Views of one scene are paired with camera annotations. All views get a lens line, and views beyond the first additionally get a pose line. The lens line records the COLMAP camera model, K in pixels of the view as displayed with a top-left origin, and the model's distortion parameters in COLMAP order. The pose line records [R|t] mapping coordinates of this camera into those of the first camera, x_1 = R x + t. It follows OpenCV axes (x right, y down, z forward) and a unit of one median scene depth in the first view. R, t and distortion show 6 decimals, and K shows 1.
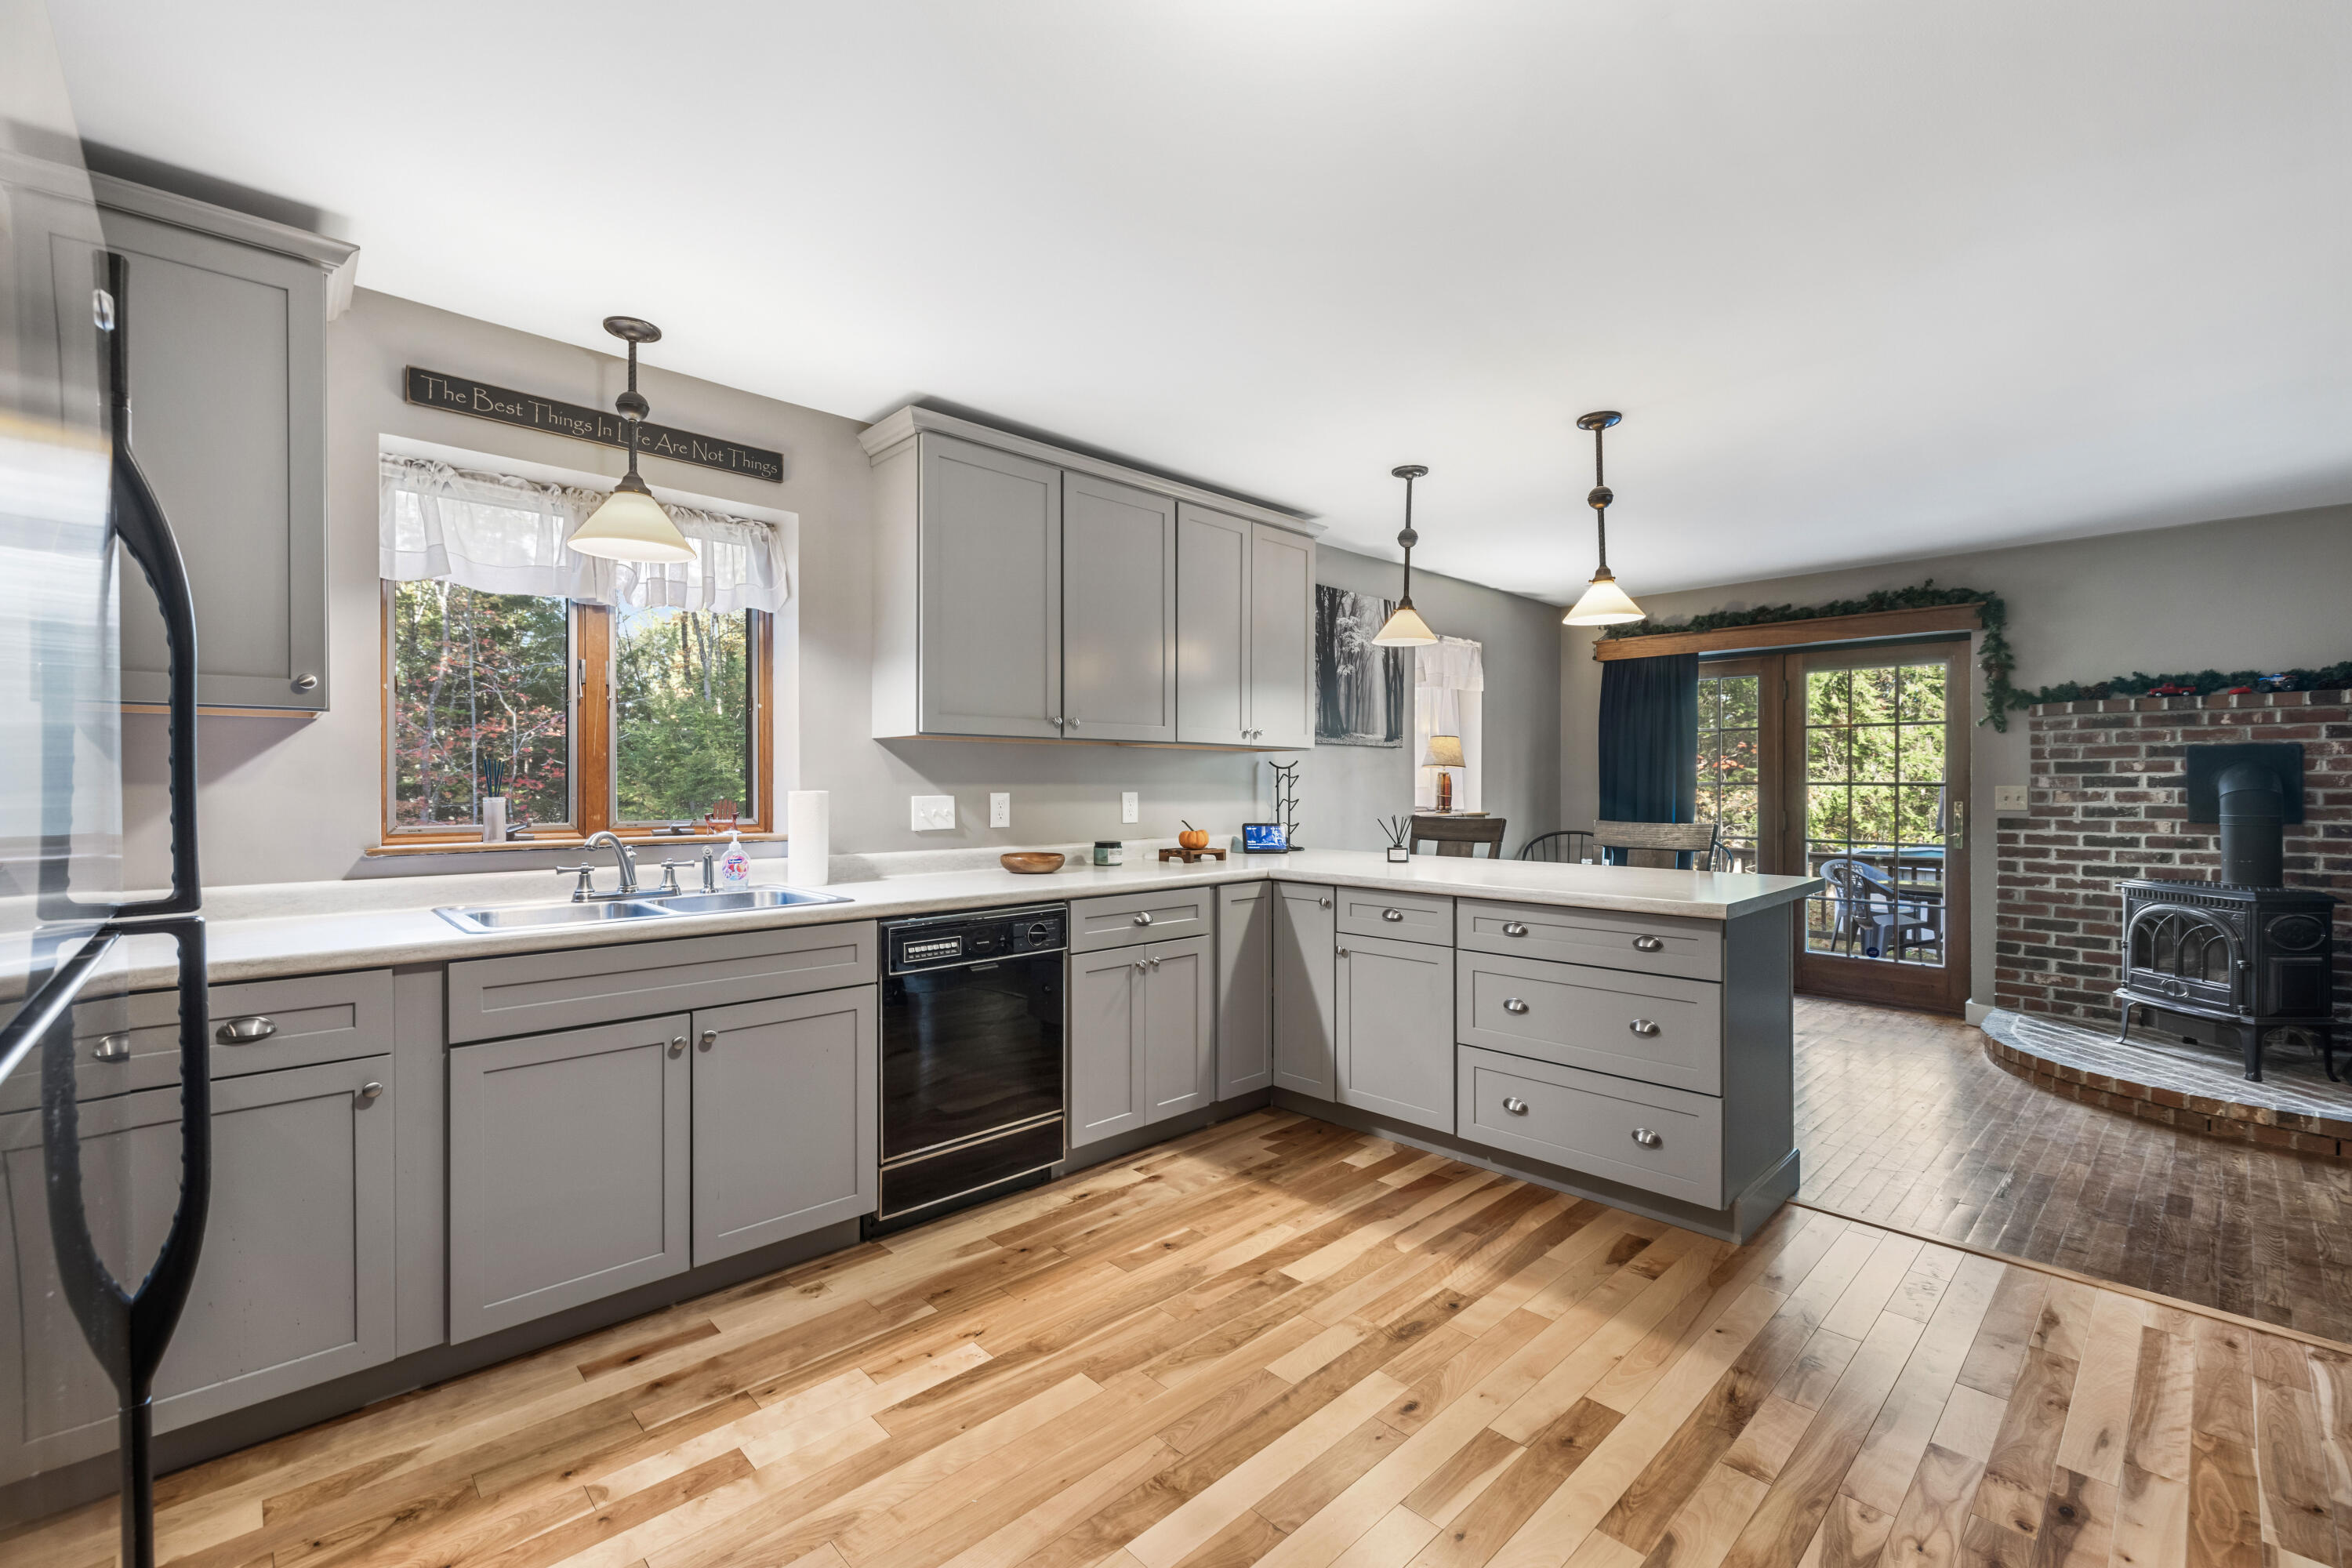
lens RADIAL K [[986.4, 0, 1175.7], [0, 986.4, 793.2], [0, 0, 1]] dist [-0.000224, -0.000297]
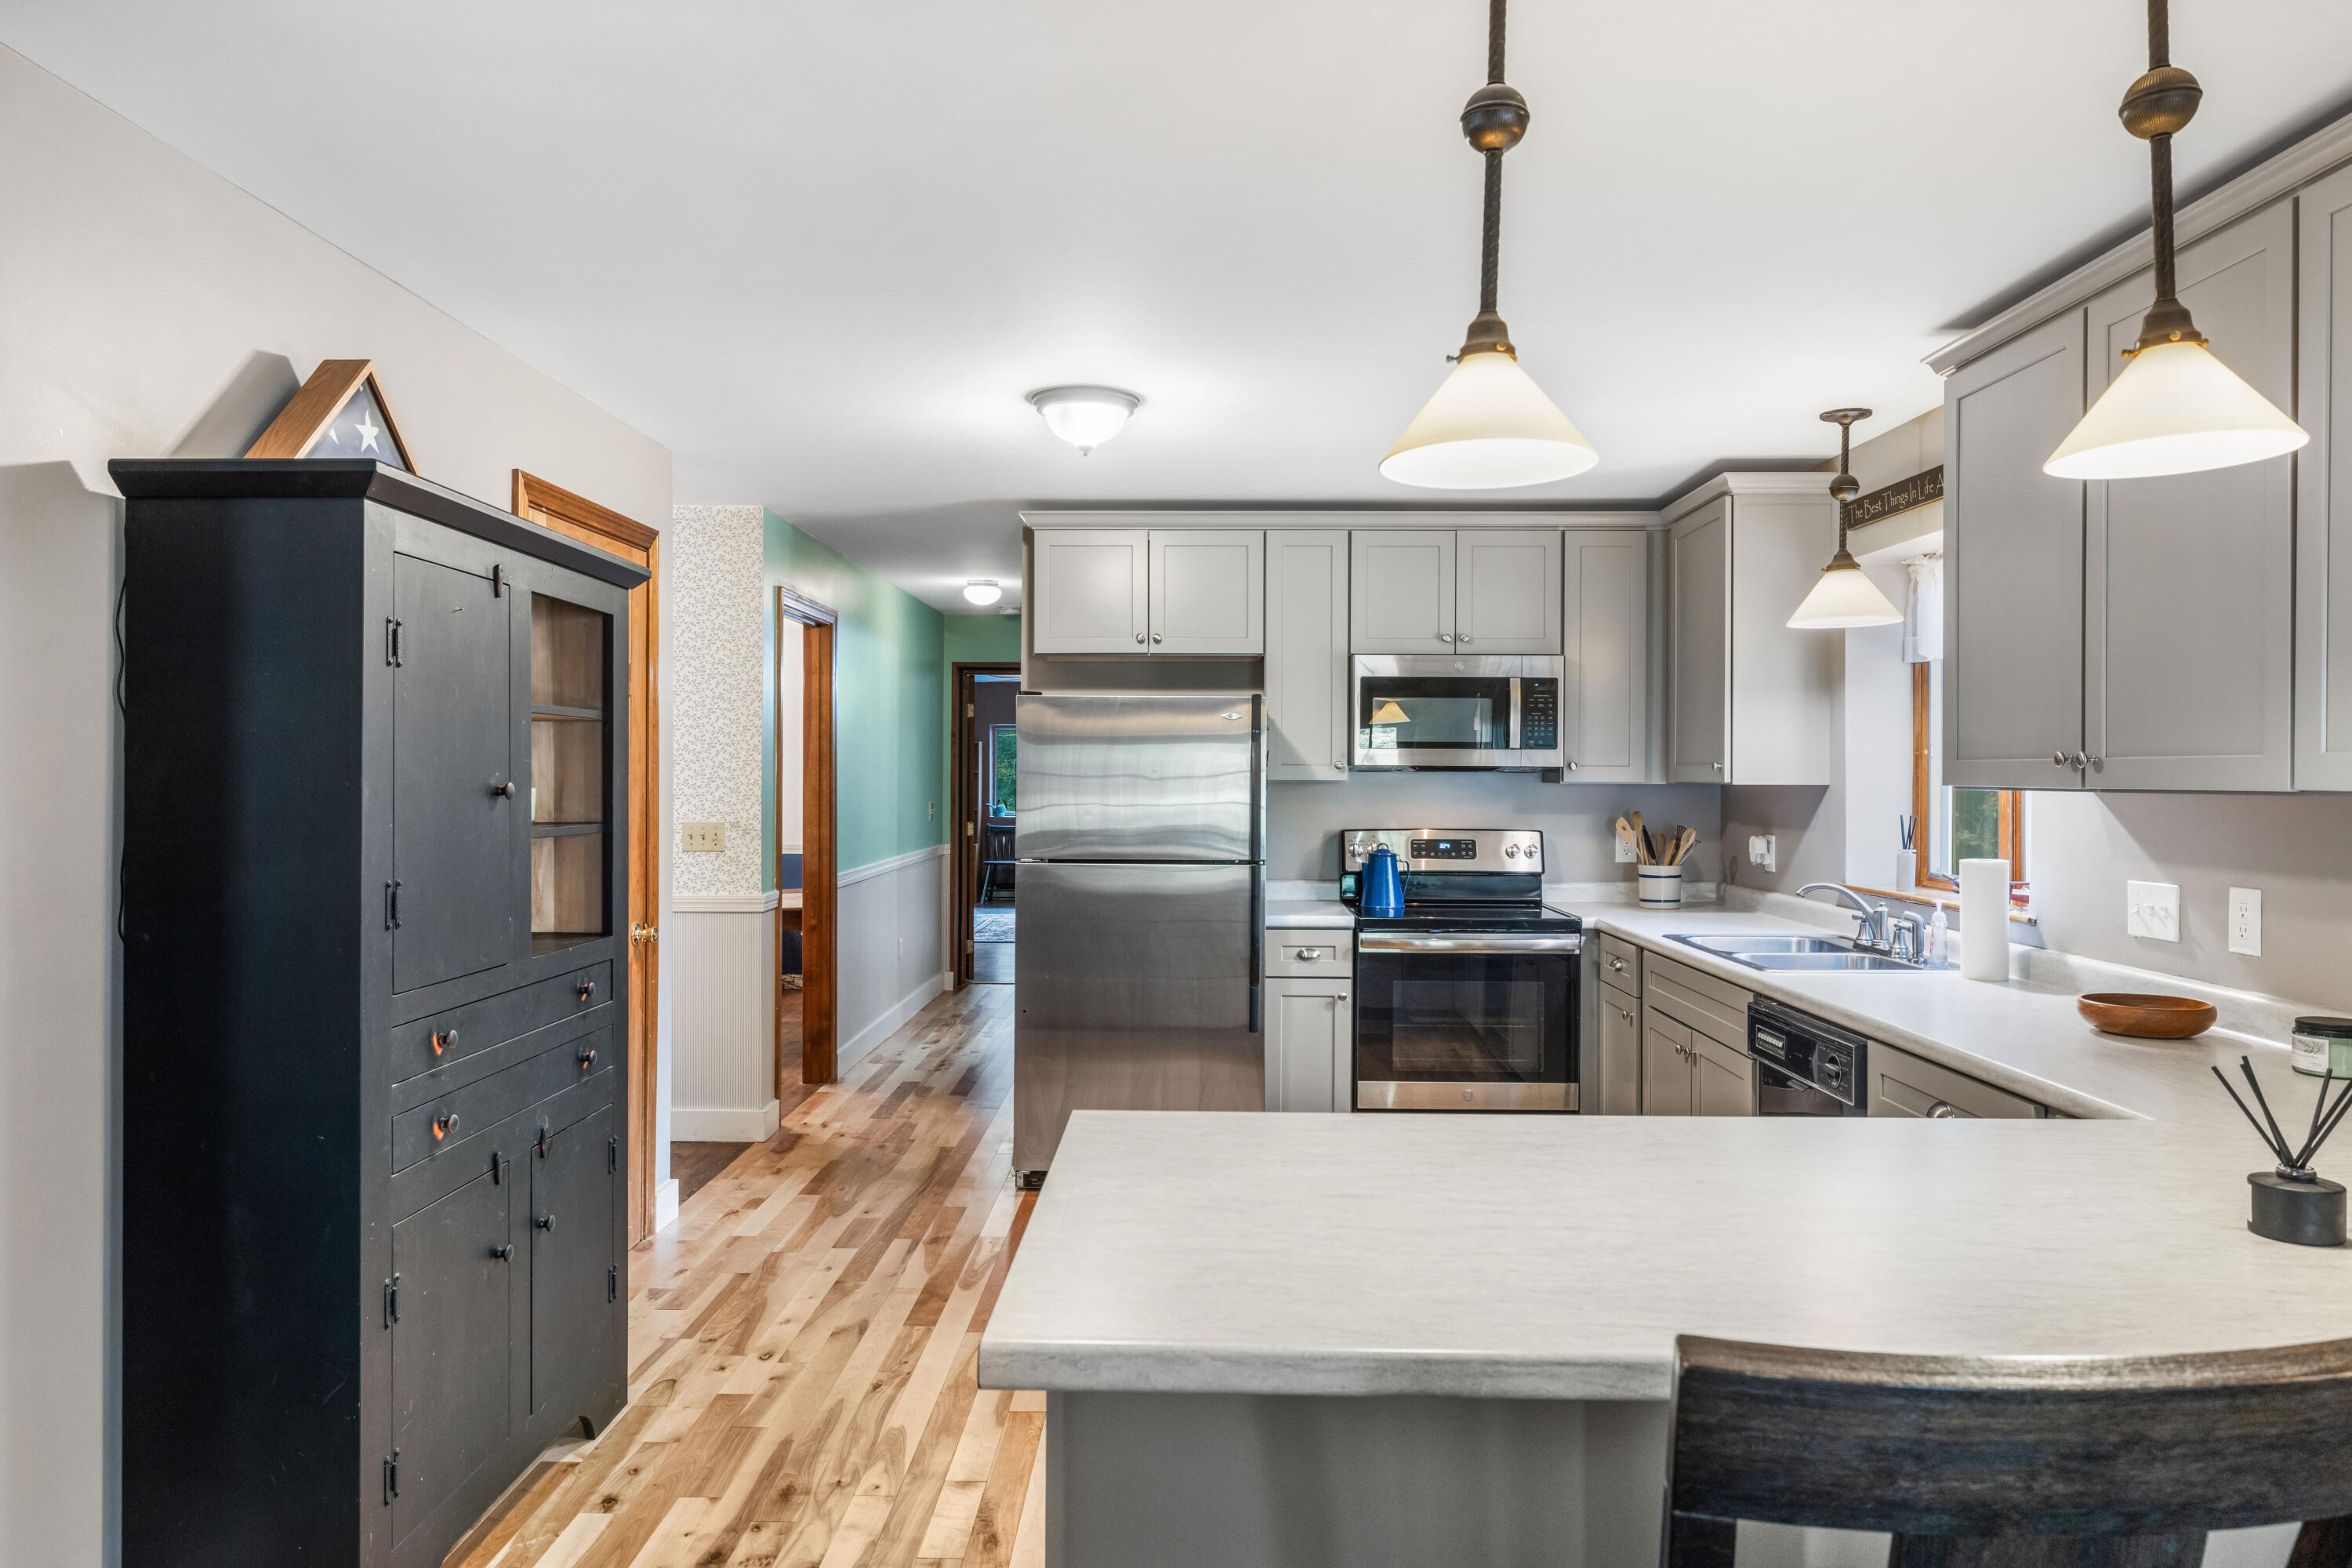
lens RADIAL K [[1481.3, 0, 1176.0], [0, 1481.3, 784.0], [0, 0, 1]] dist [-0.000661, -0.000082]
pose [[-0.703861, 0.003323, -0.710330, 0.818020], [-0.008327, 0.999882, 0.012929, -0.064189], [0.710289, 0.015015, -0.703750, 1.196657]]
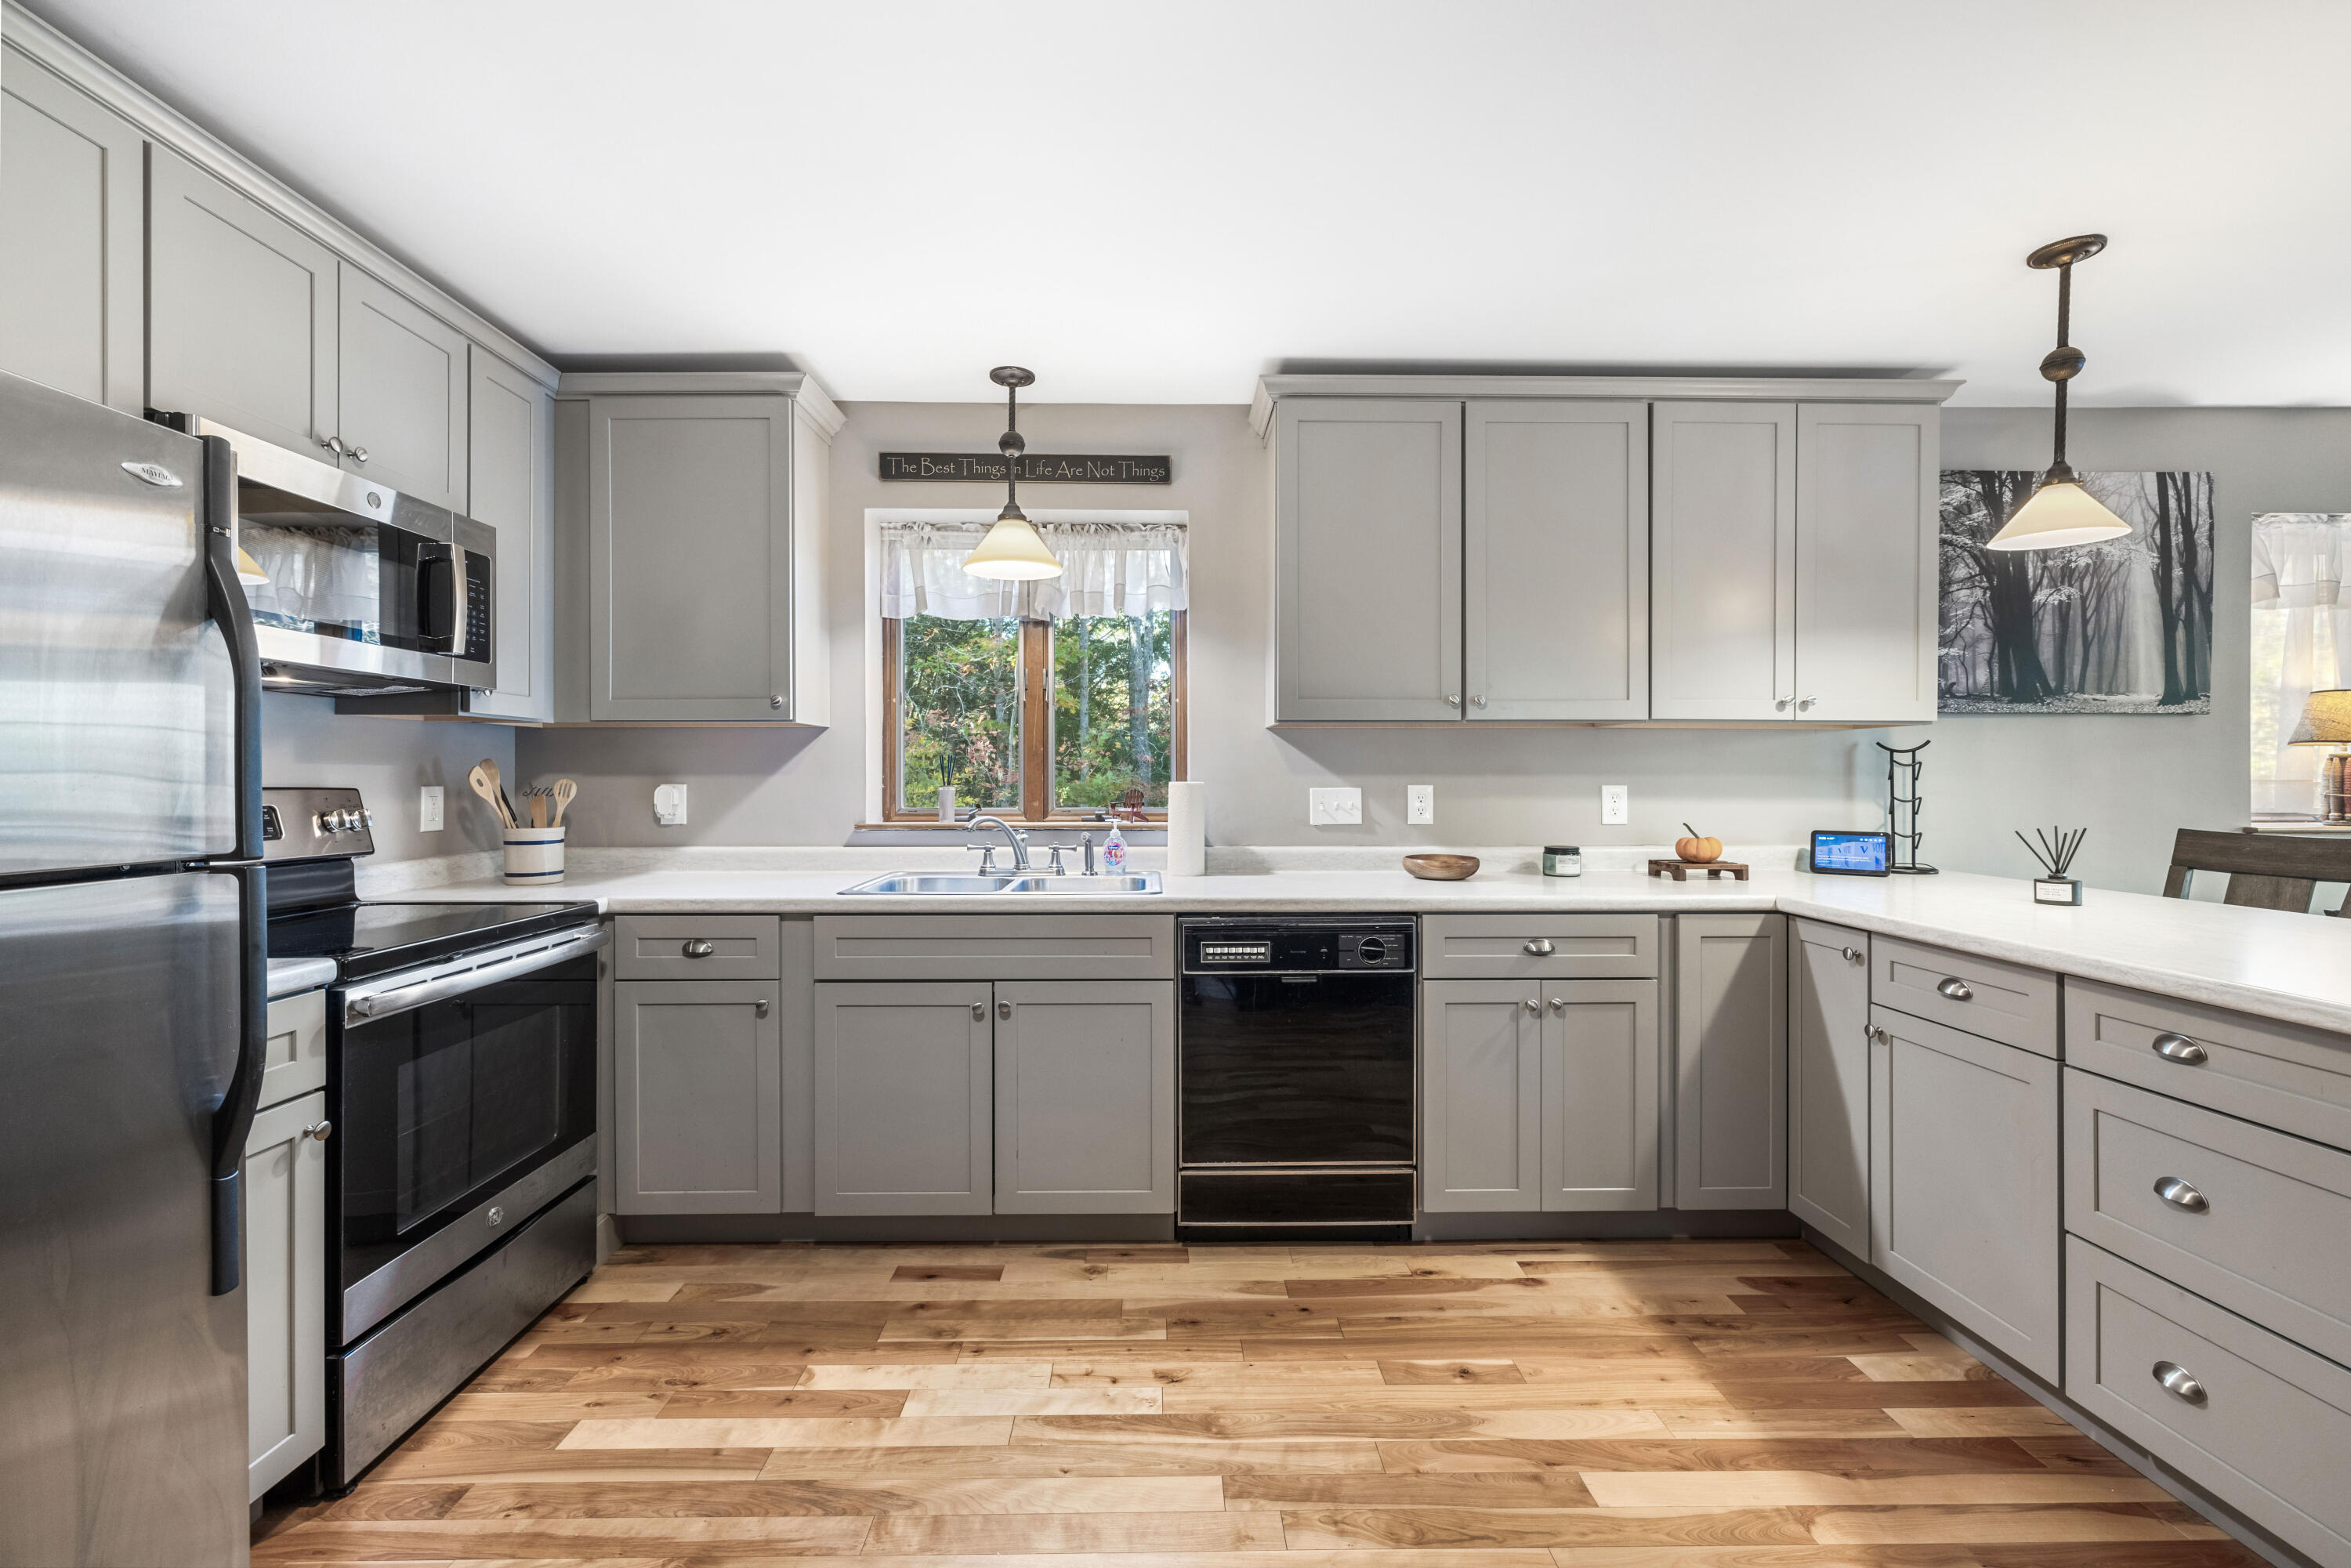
lens RADIAL K [[982.4, 0, 1175.5], [0, 982.4, 784.0], [0, 0, 1]] dist [-0.000758, 0.000057]
pose [[0.737102, 0.005584, -0.675759, 0.263114], [-0.005970, 0.999981, 0.001750, -0.001634], [0.675755, 0.002744, 0.737121, 0.214612]]
